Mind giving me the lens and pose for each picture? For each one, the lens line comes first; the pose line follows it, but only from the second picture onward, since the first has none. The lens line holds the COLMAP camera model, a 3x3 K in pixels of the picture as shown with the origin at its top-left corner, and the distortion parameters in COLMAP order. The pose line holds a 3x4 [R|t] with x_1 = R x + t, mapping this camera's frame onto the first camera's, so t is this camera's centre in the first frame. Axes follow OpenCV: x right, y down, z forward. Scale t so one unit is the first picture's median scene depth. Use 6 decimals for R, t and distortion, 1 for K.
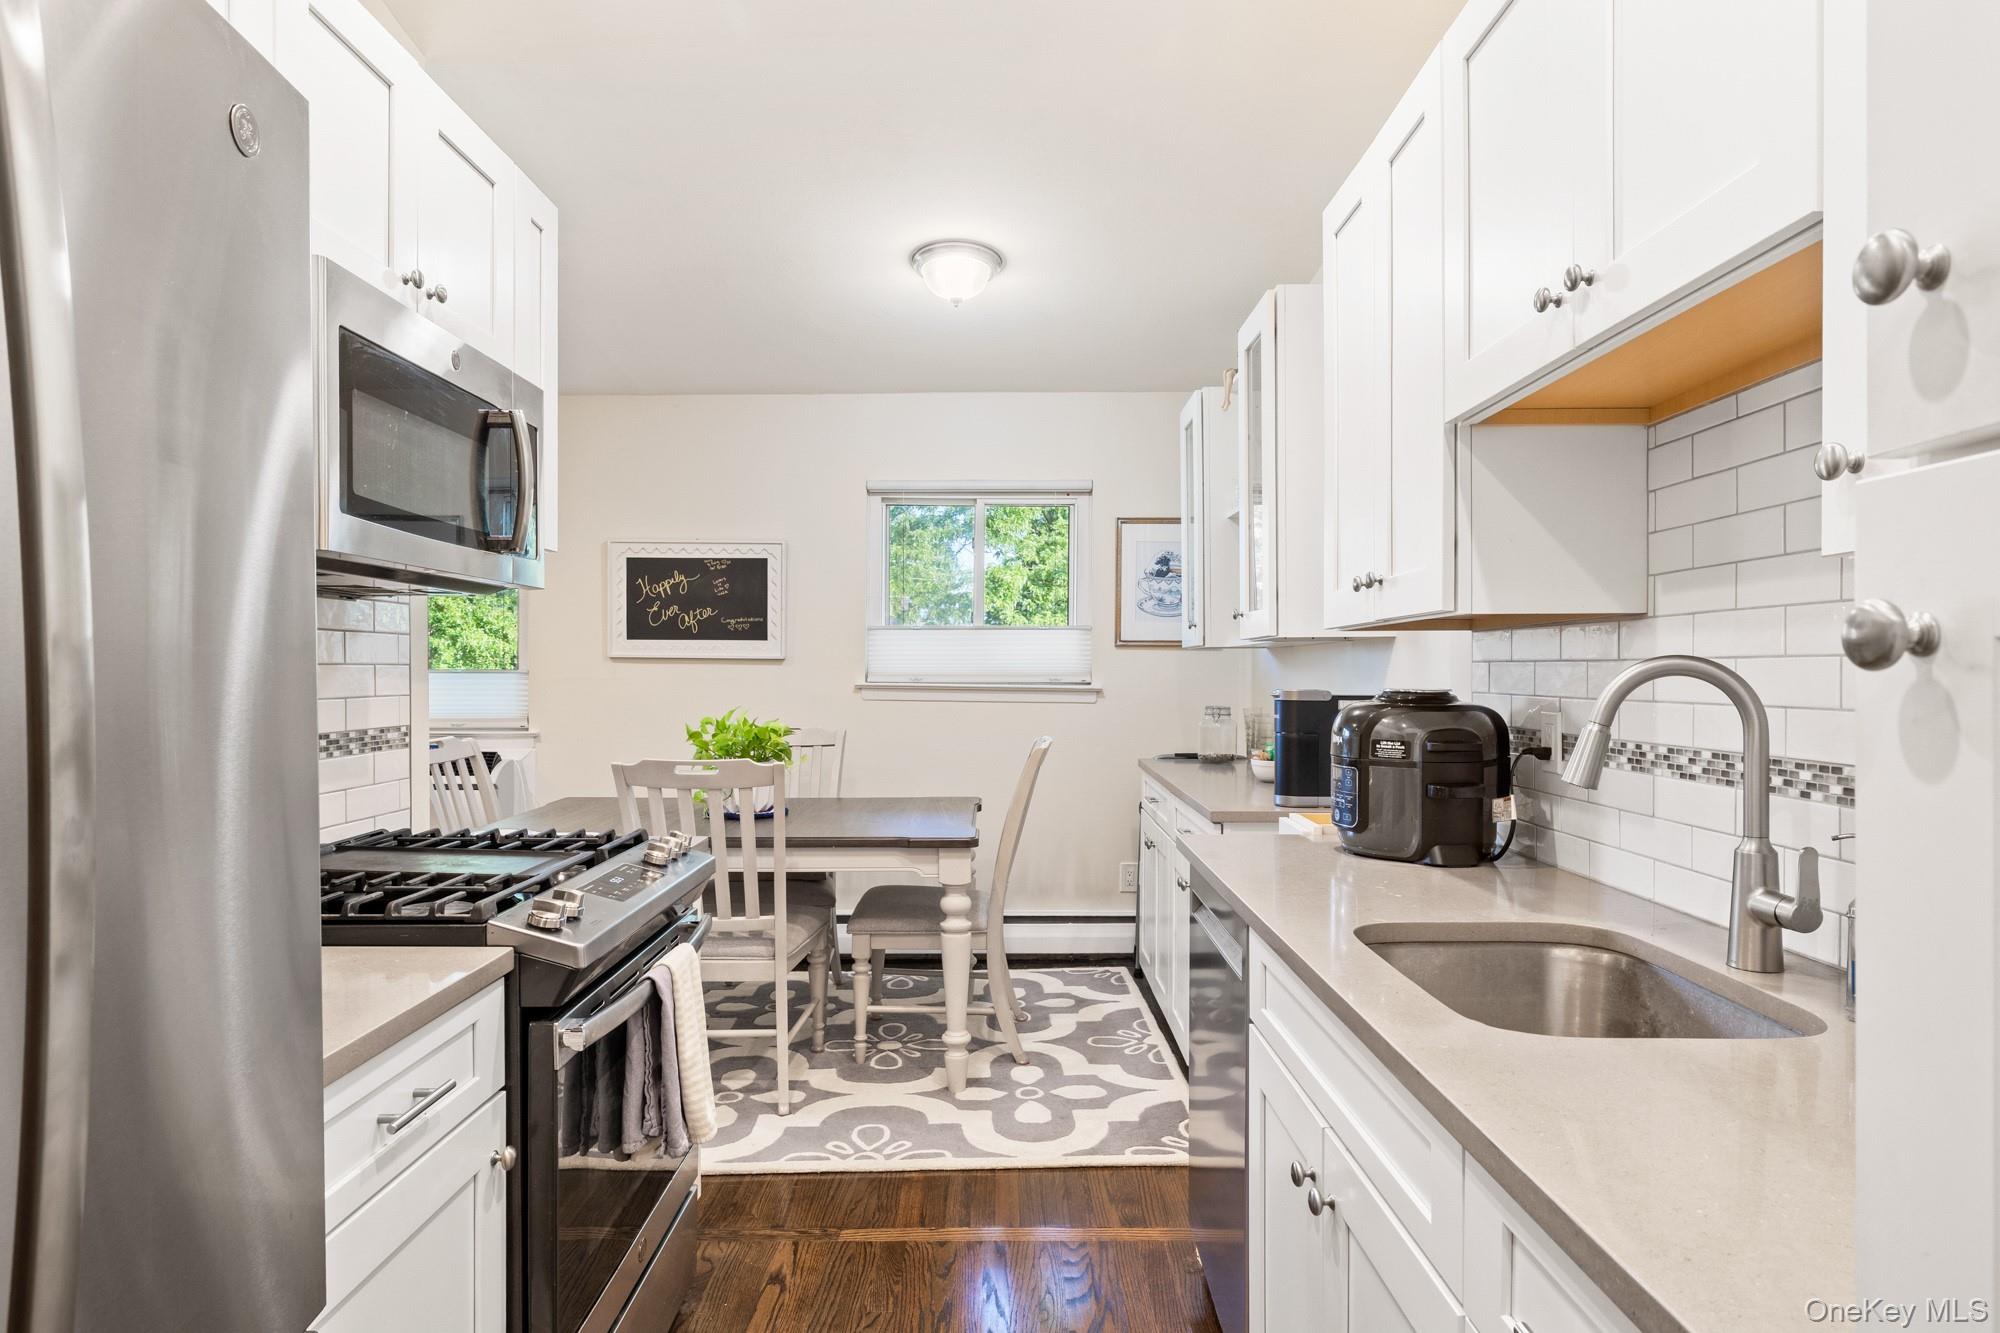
lens RADIAL K [[1166.9, 0, 976.4], [0, 1166.9, 671.5], [0, 0, 1]] dist [-0.000588, 0.000517]
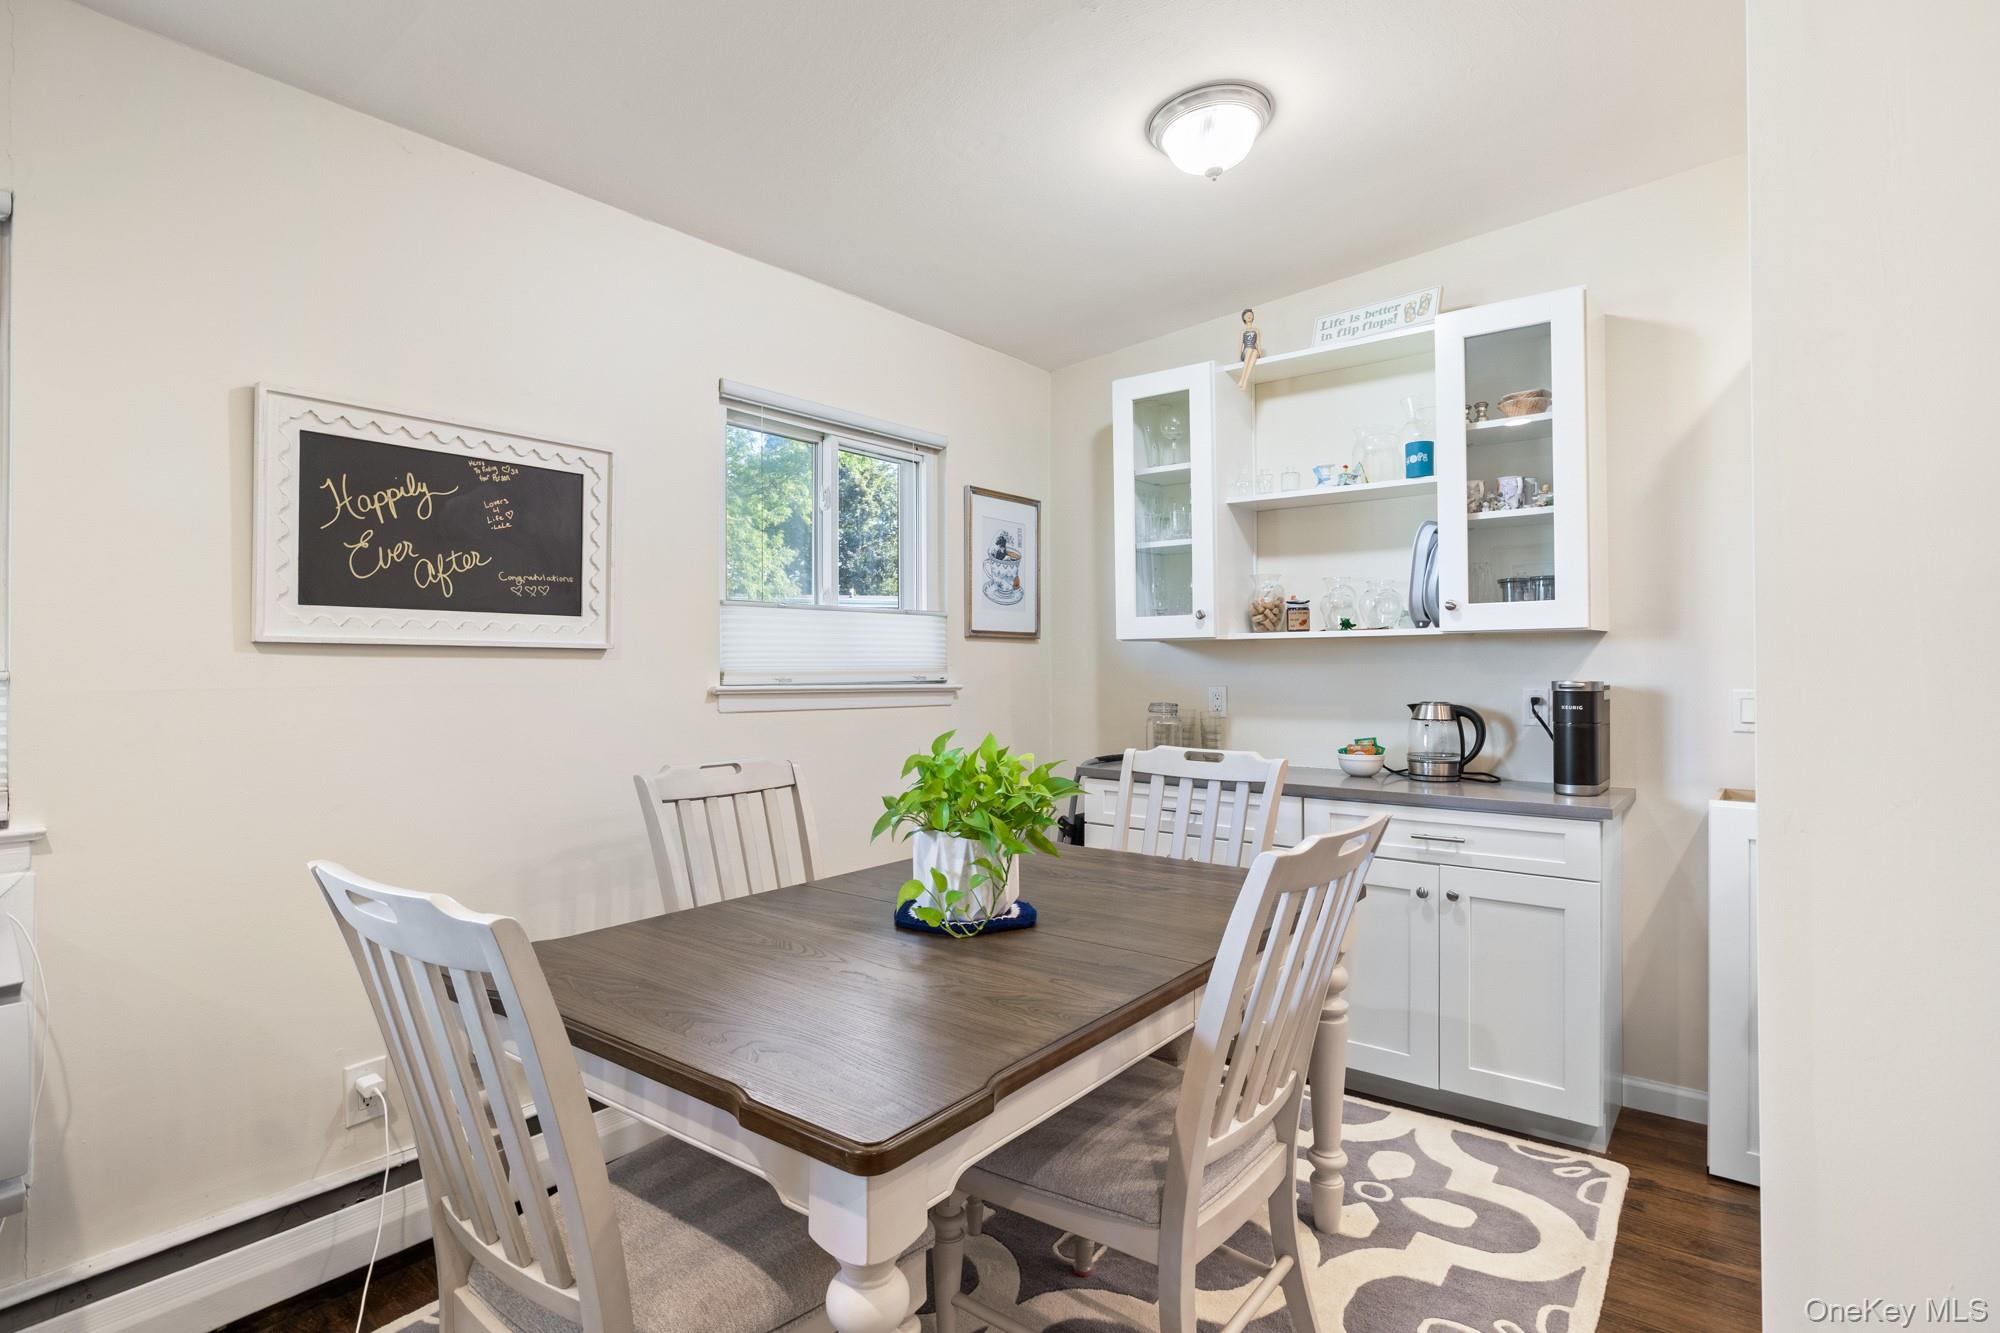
lens RADIAL K [[1034.6, 0, 992.7], [0, 1034.6, 655.2], [0, 0, 1]] dist [-0.002218, 0.000309]
pose [[0.602298, 0.003565, 0.798263, -0.659384], [0.007518, 0.999920, -0.010138, -0.001027], [-0.798236, 0.012107, 0.602223, 0.752562]]
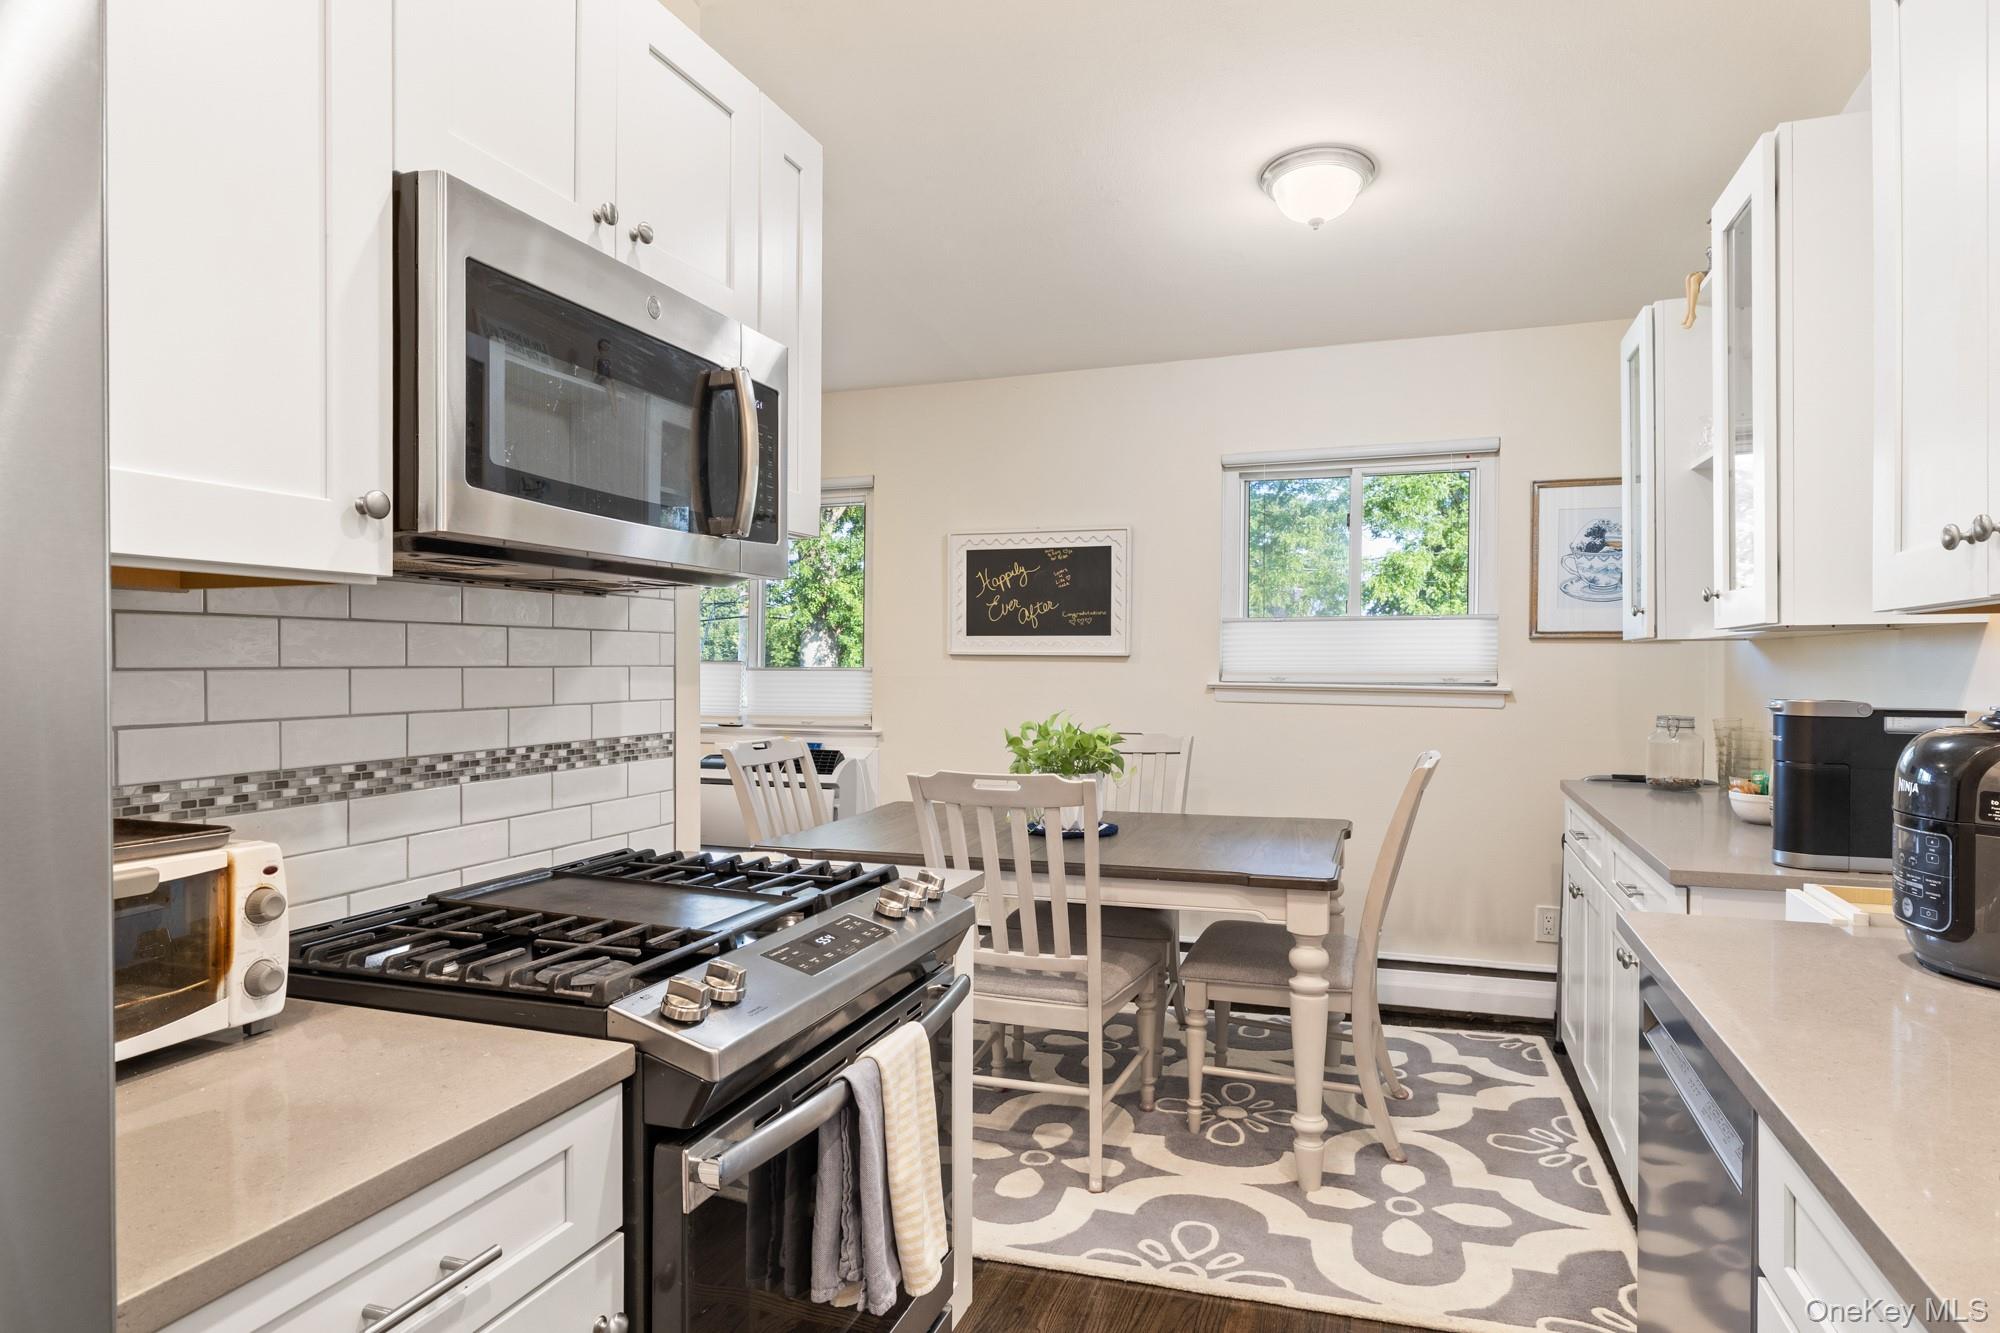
lens RADIAL K [[1138.6, 0, 979.5], [0, 1138.6, 670.6], [0, 0, 1]] dist [-0.000011, 0.001610]
pose [[0.943661, 0.001620, -0.330911, 0.027615], [-0.000039, 0.999989, 0.004785, -0.004867], [0.330915, -0.004502, 0.943650, 0.173155]]
